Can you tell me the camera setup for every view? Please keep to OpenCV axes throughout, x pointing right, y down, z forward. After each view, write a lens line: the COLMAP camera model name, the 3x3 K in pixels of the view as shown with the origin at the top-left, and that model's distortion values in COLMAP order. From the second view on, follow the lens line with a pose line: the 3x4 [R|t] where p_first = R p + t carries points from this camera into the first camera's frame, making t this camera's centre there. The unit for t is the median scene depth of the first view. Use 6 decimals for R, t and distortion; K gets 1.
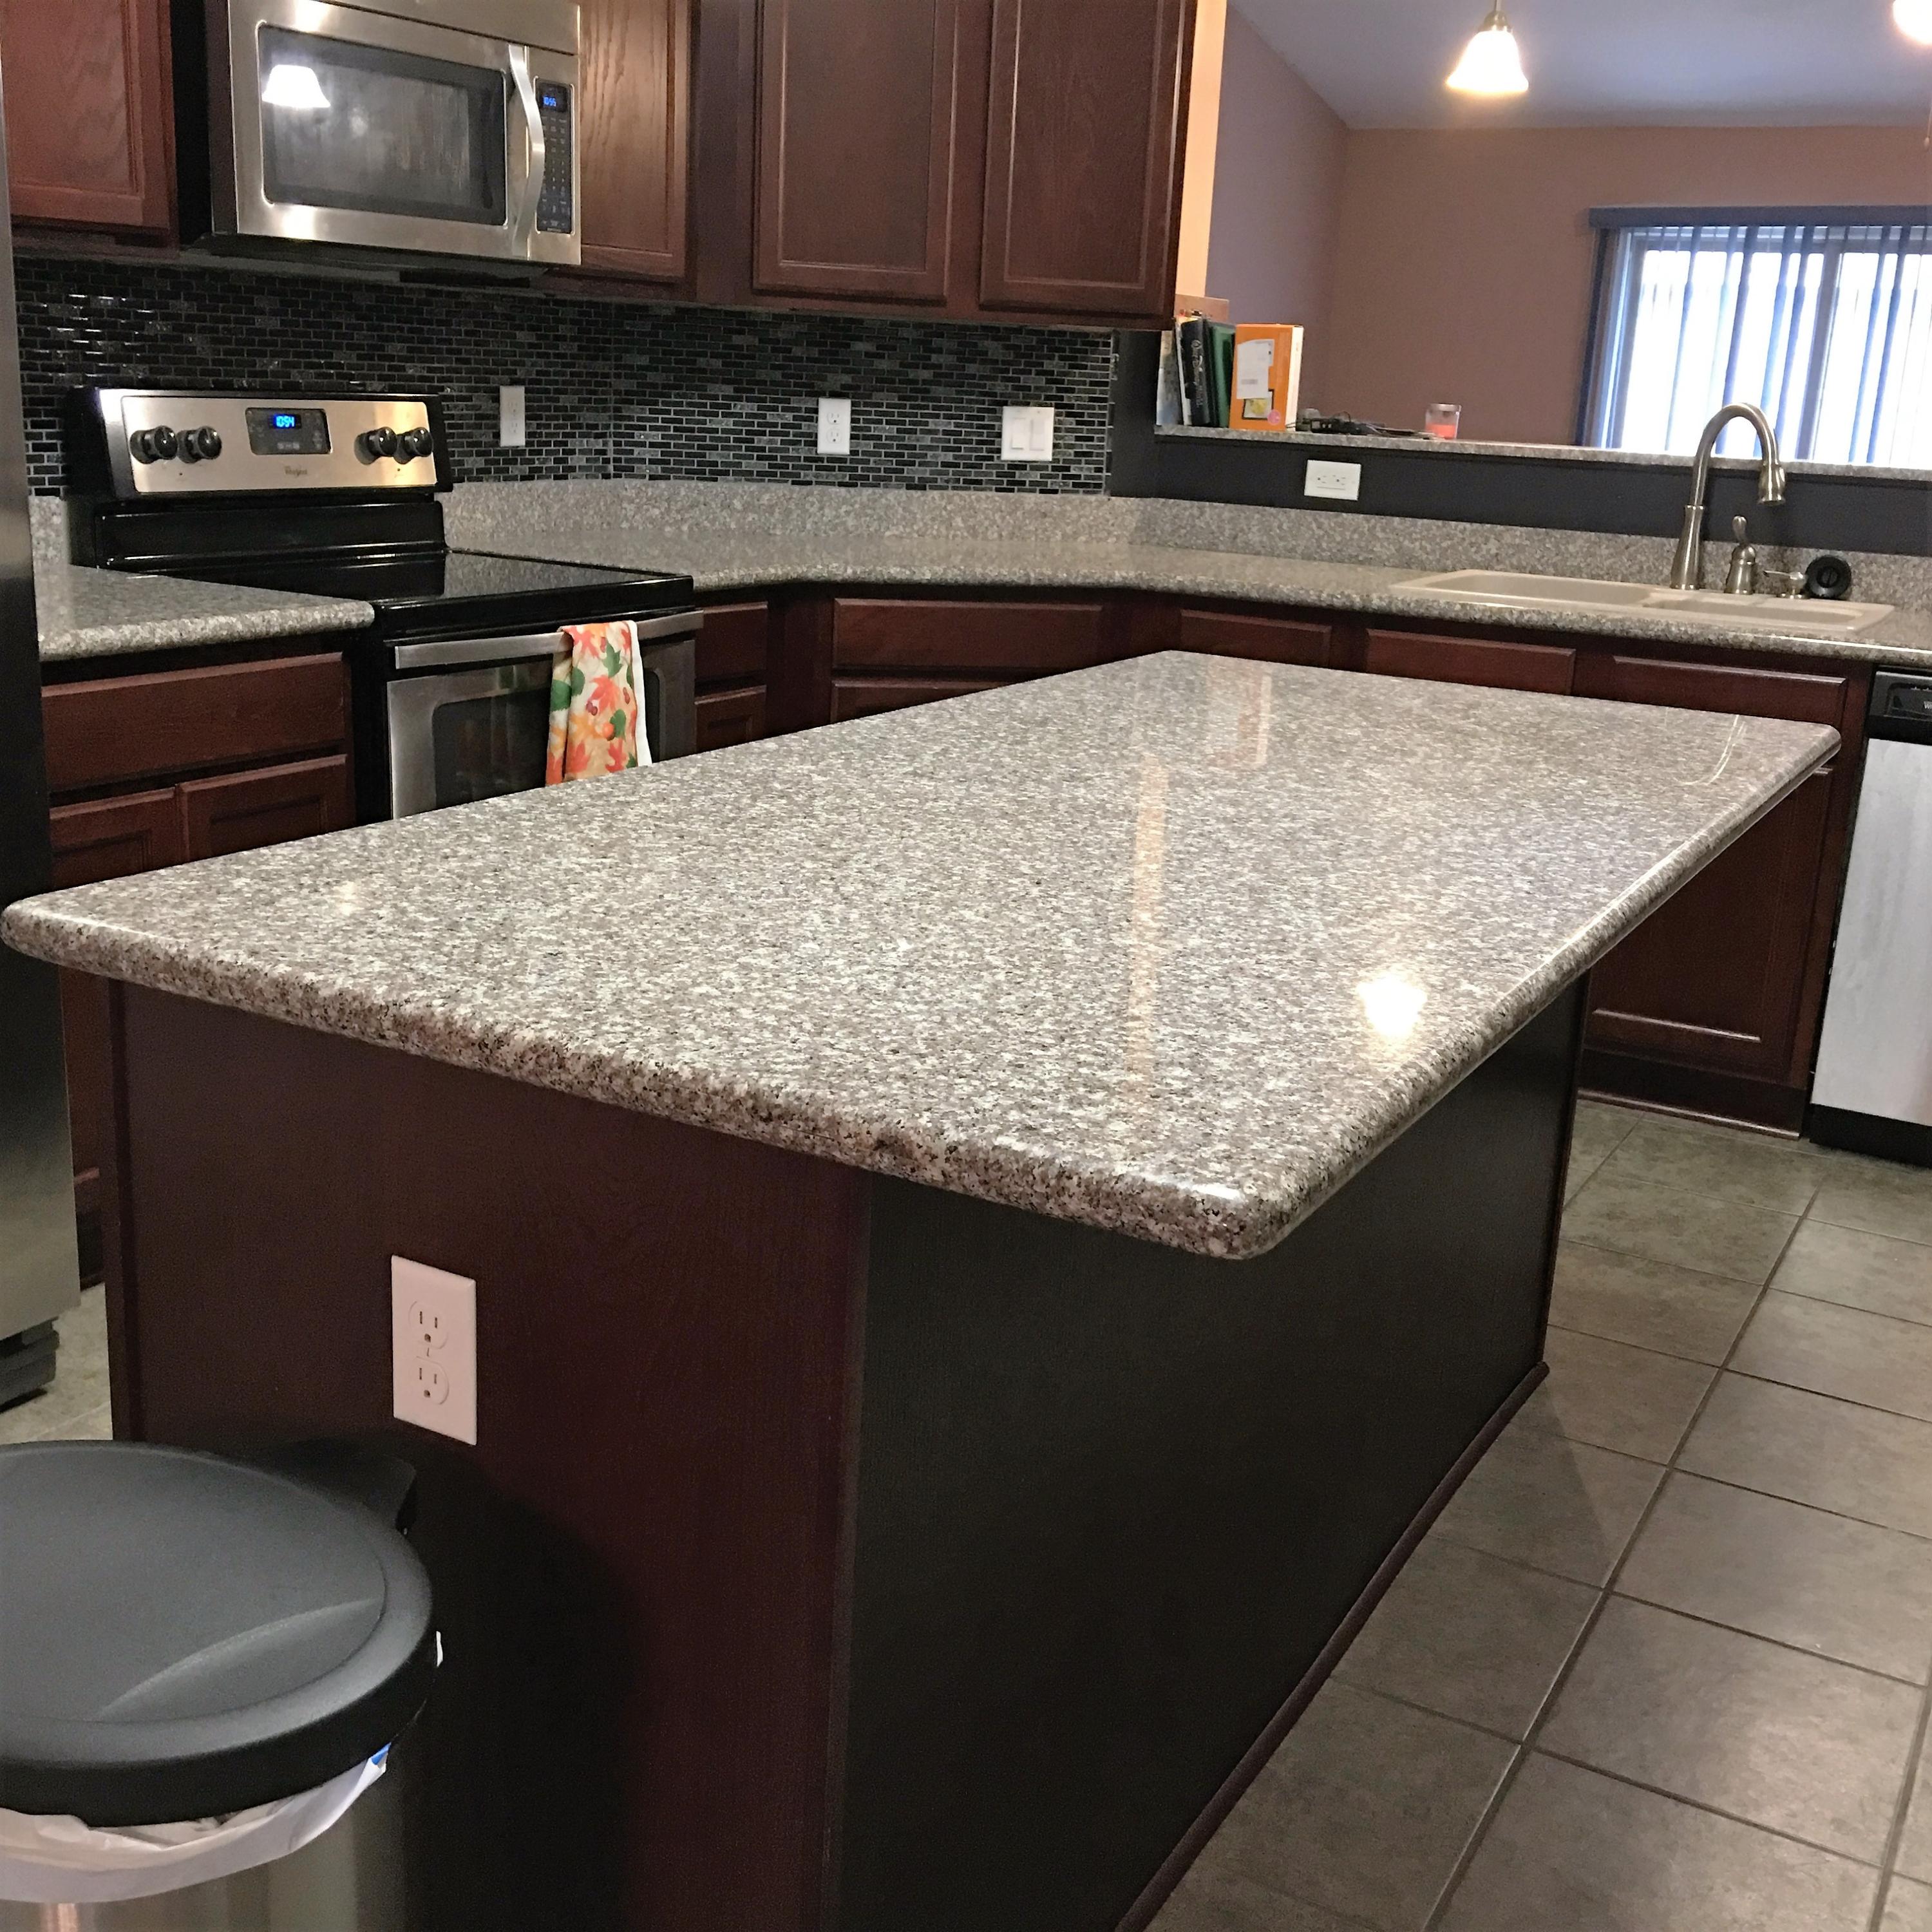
lens RADIAL K [[2166.2, 0, 974.1], [0, 2166.2, 947.5], [0, 0, 1]] dist [0.068213, -0.109299]
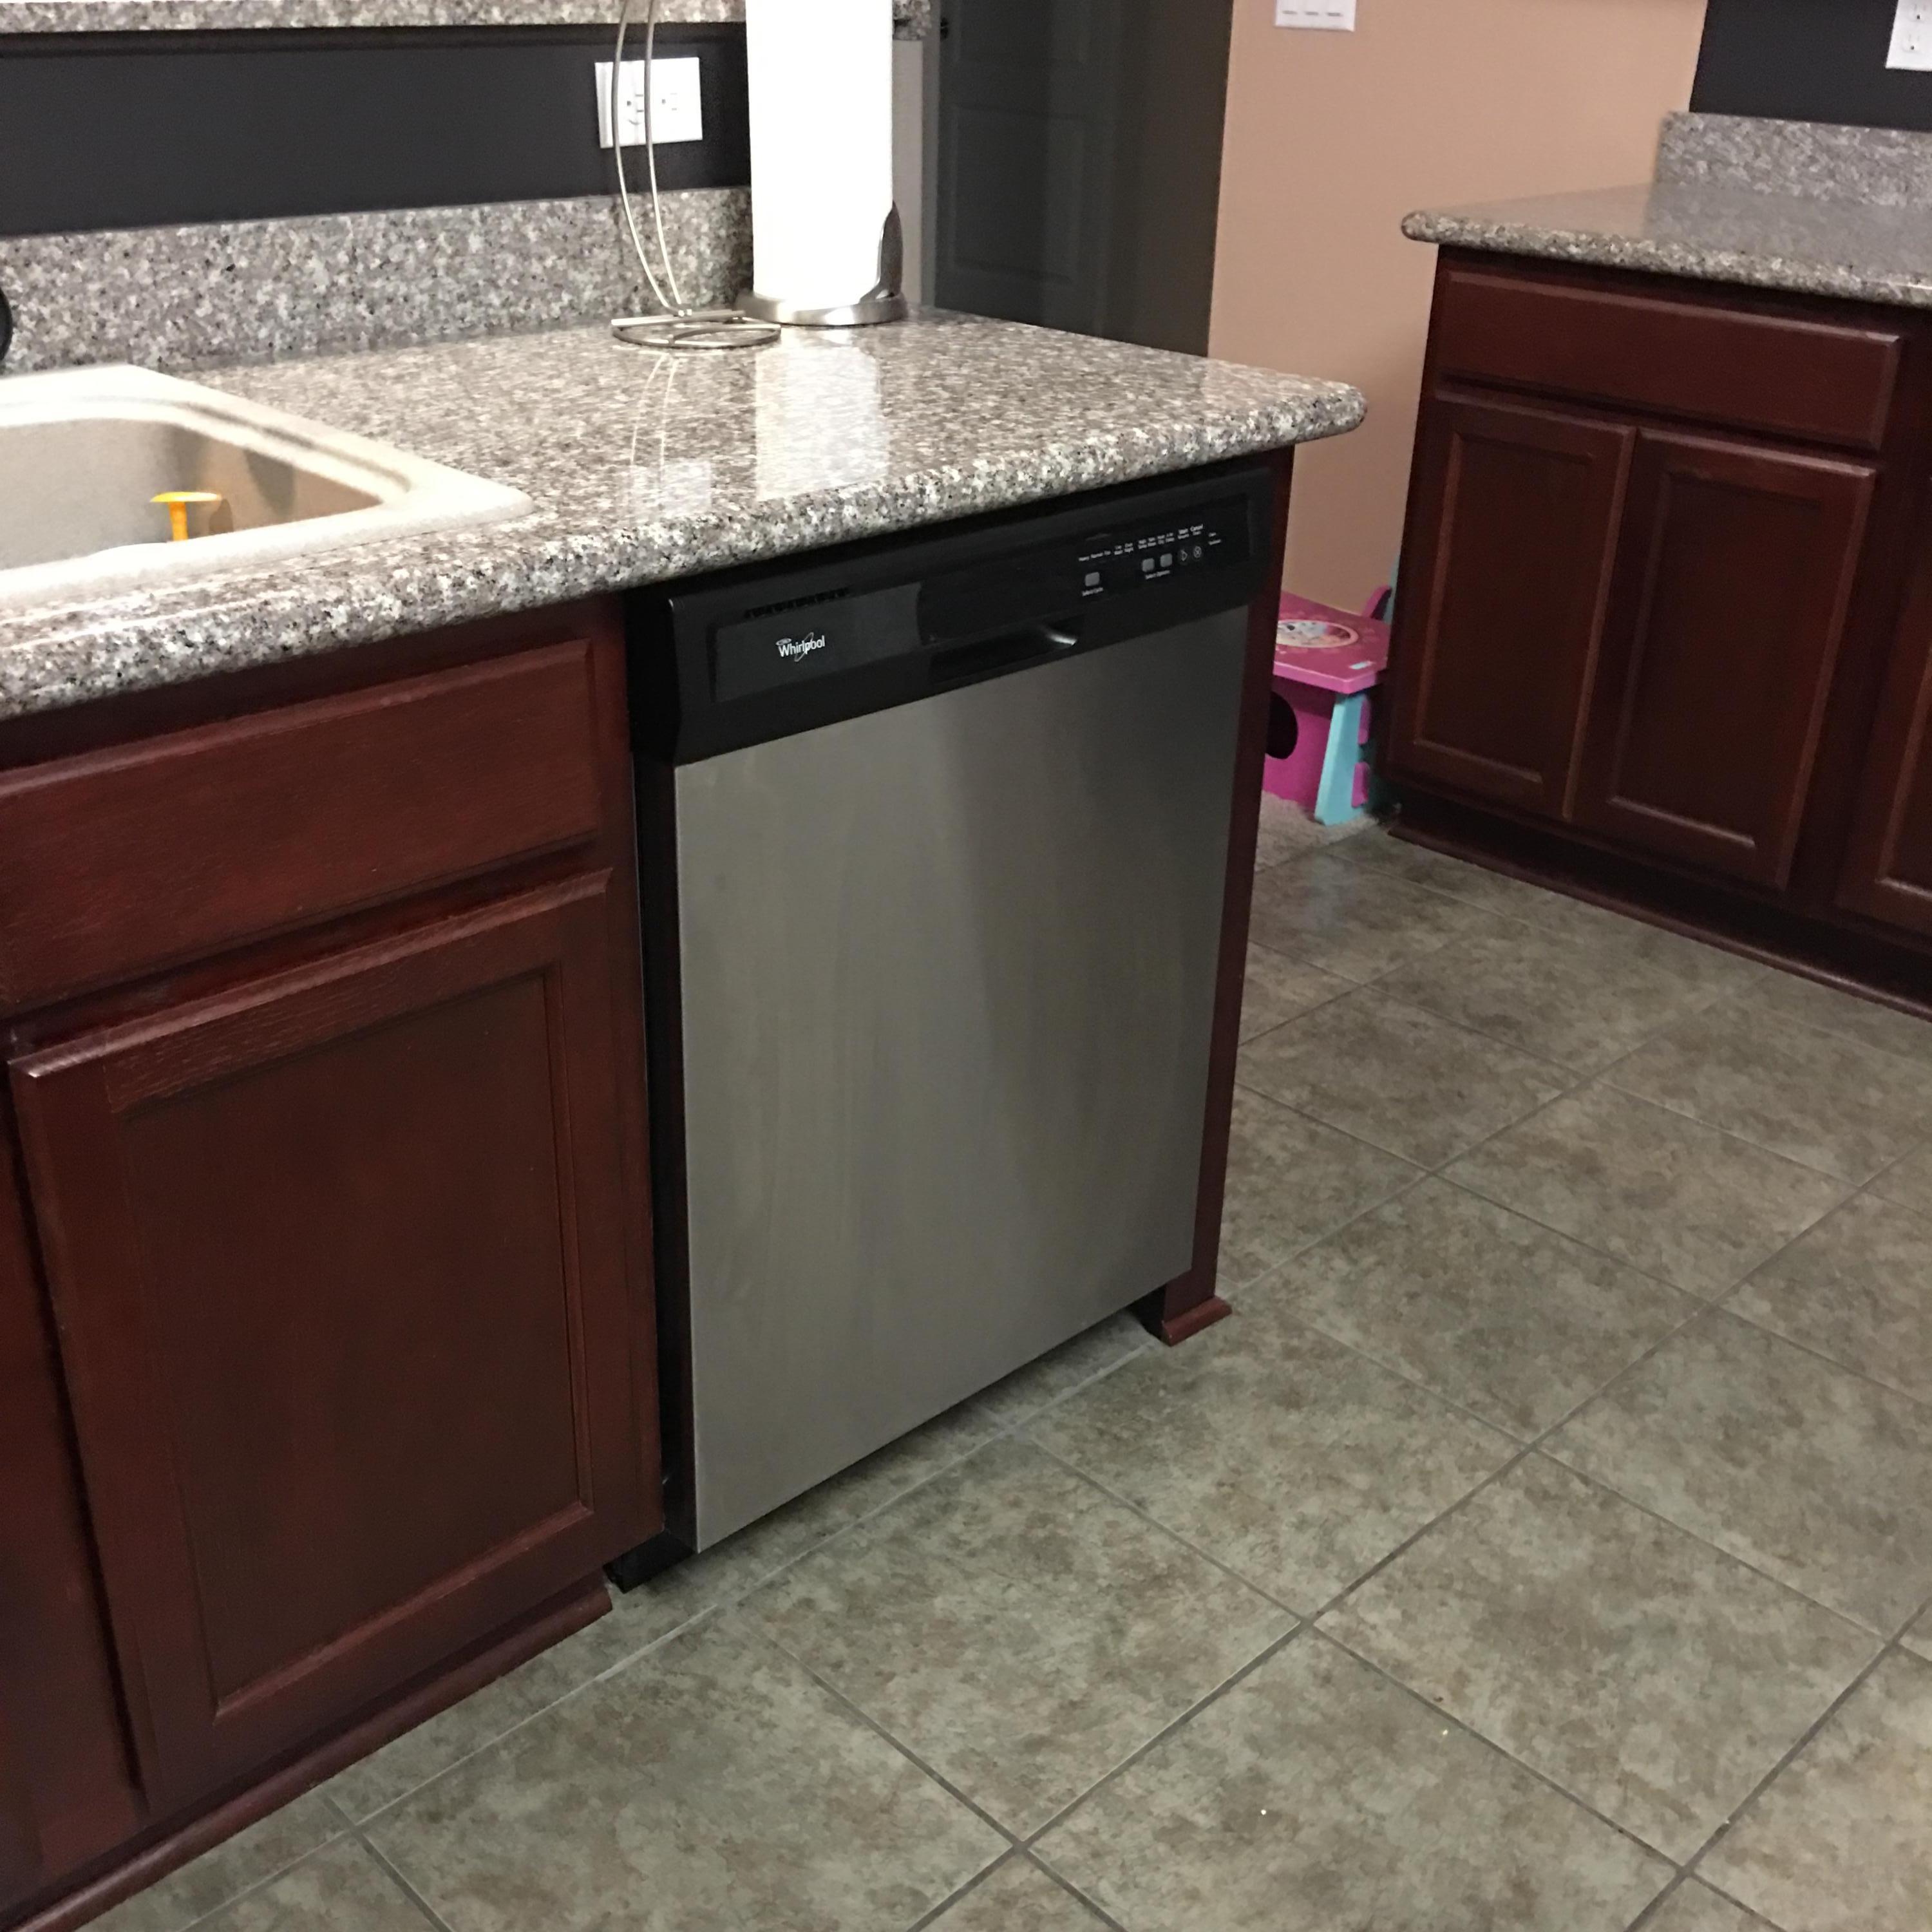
lens RADIAL K [[2147.3, 0, 928.5], [0, 2147.3, 961.6], [0, 0, 1]] dist [0.091389, -0.156549]
pose [[0.287130, -0.452391, 0.844333, 0.072929], [0.238734, 0.887432, 0.394297, -0.173300], [-0.927665, 0.088357, 0.362810, 0.698029]]
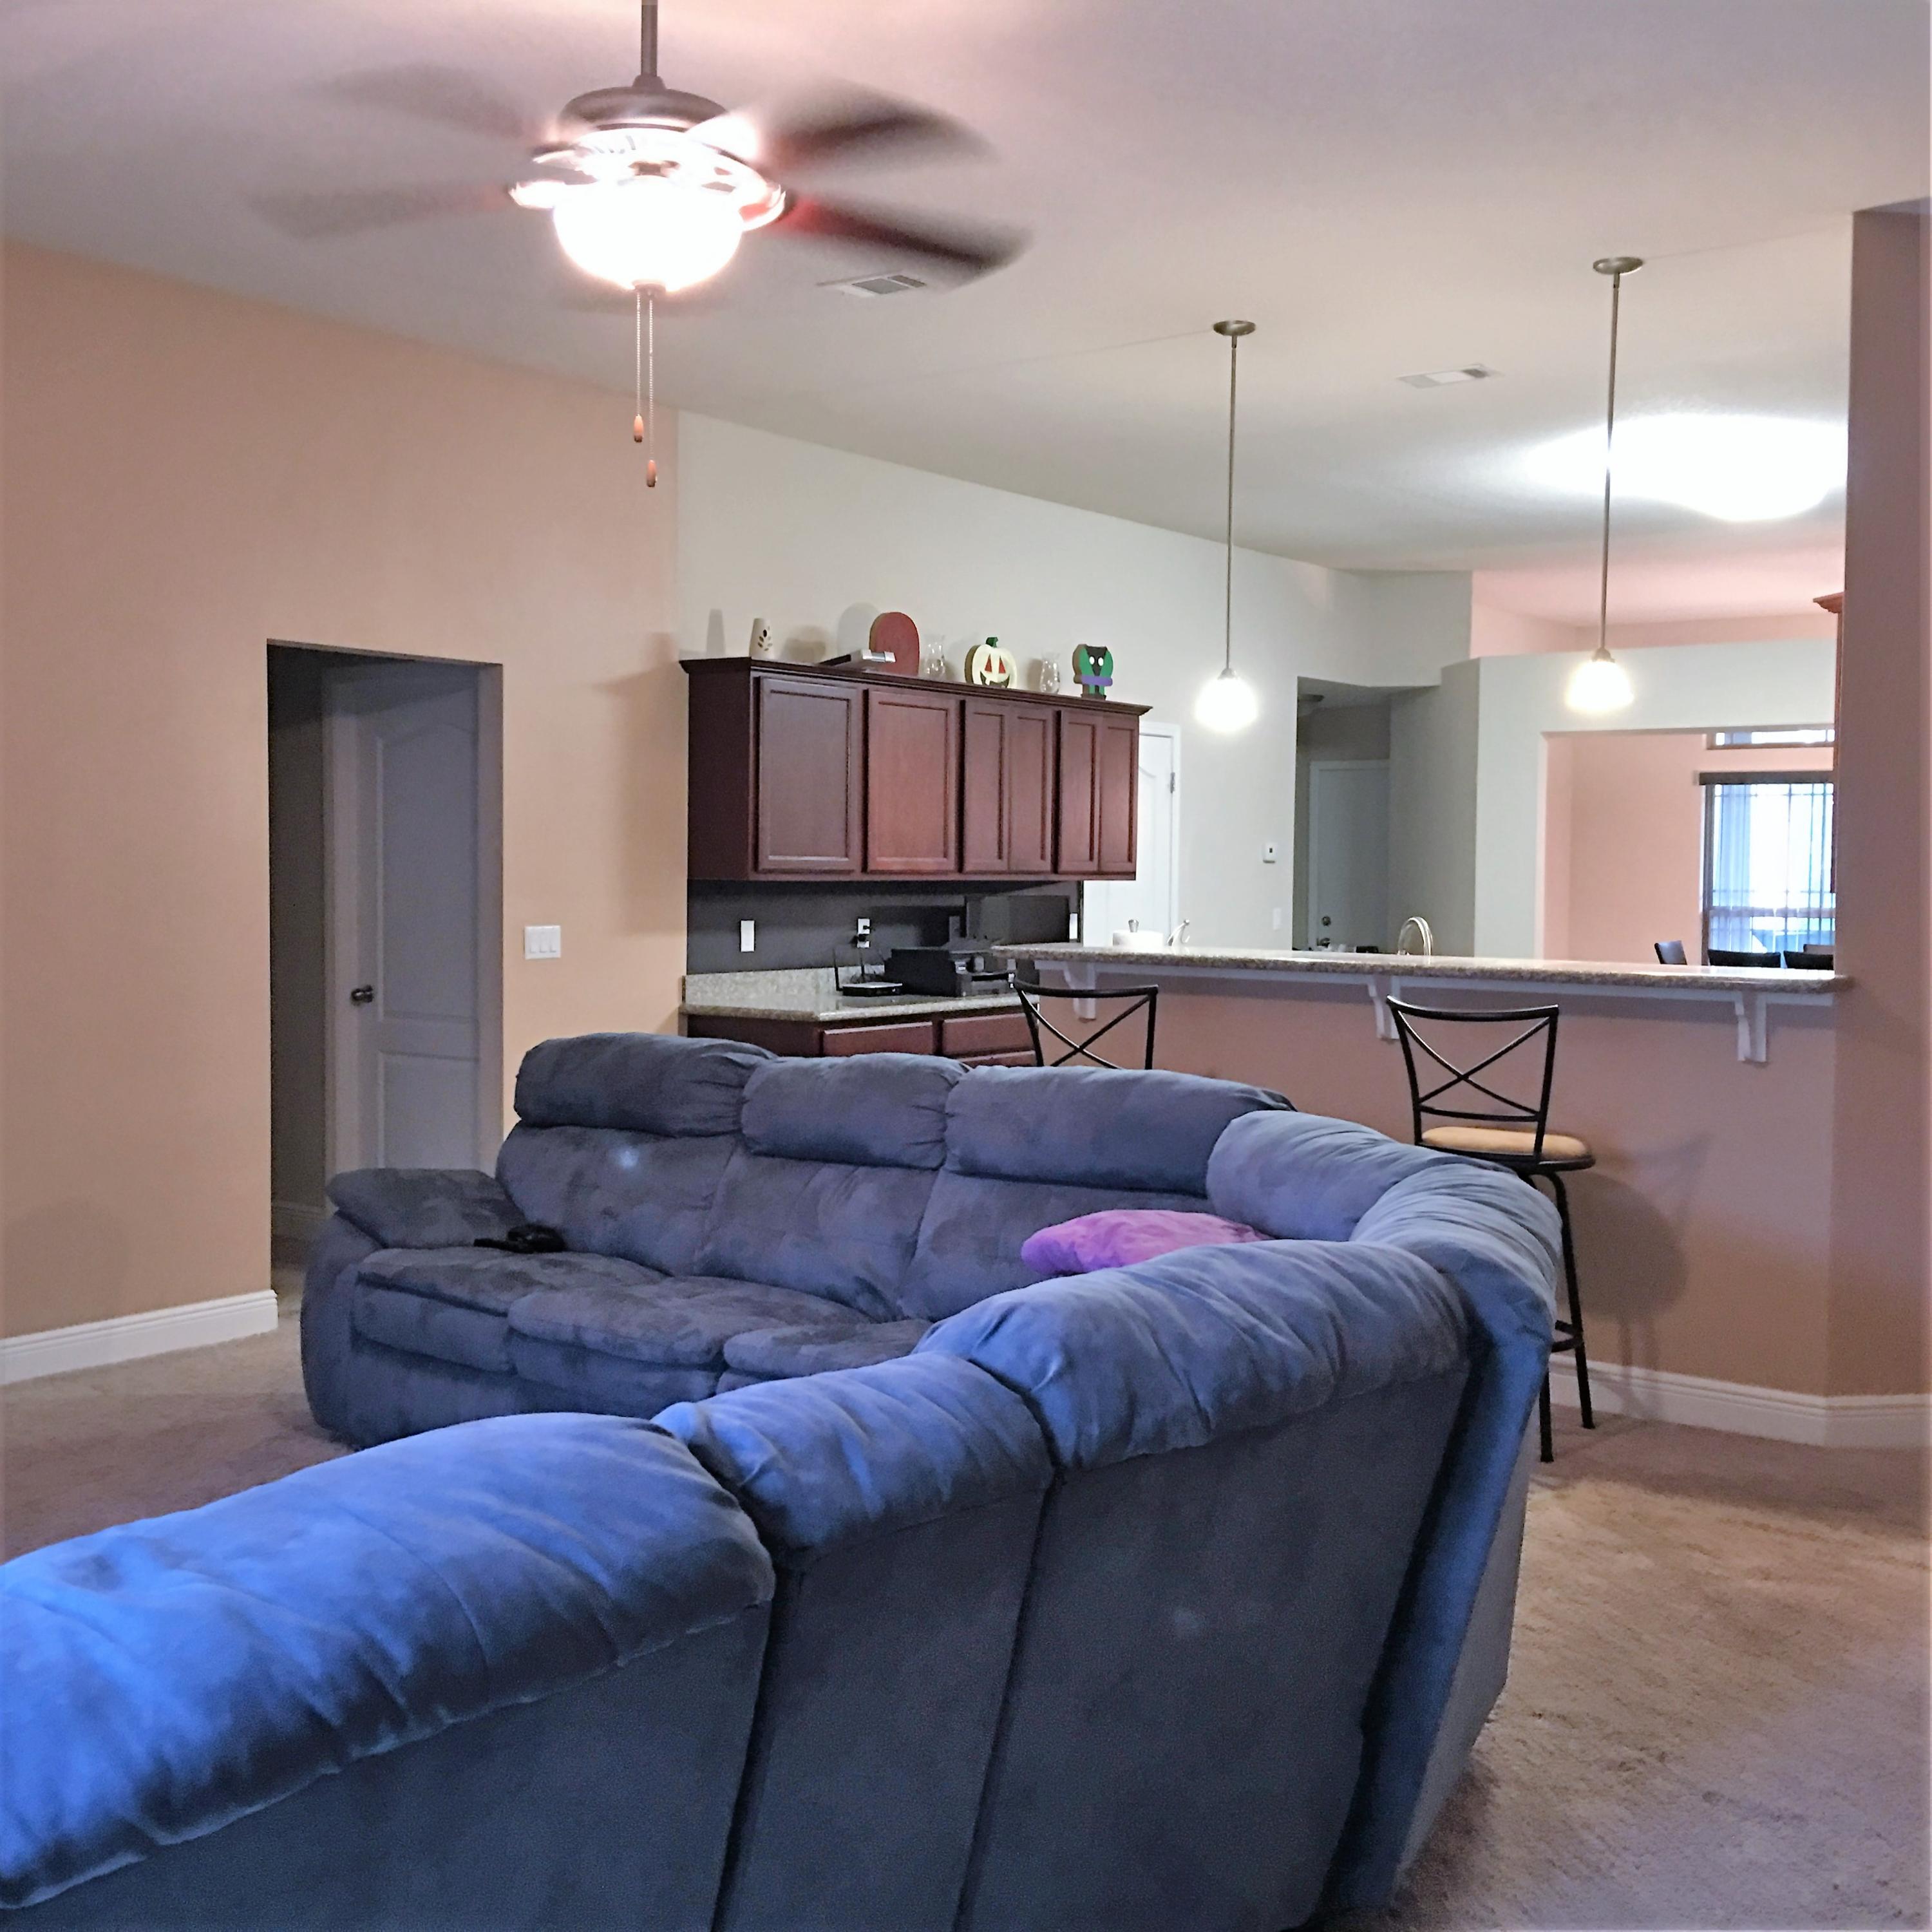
lens RADIAL K [[2147.3, 0, 928.5], [0, 2147.3, 961.6], [0, 0, 1]] dist [0.091389, -0.156549]
pose [[-0.989552, -0.065934, 0.128219, 0.472759], [-0.022789, 0.949657, 0.312460, -0.655950], [-0.142365, 0.306274, -0.941238, 2.370712]]
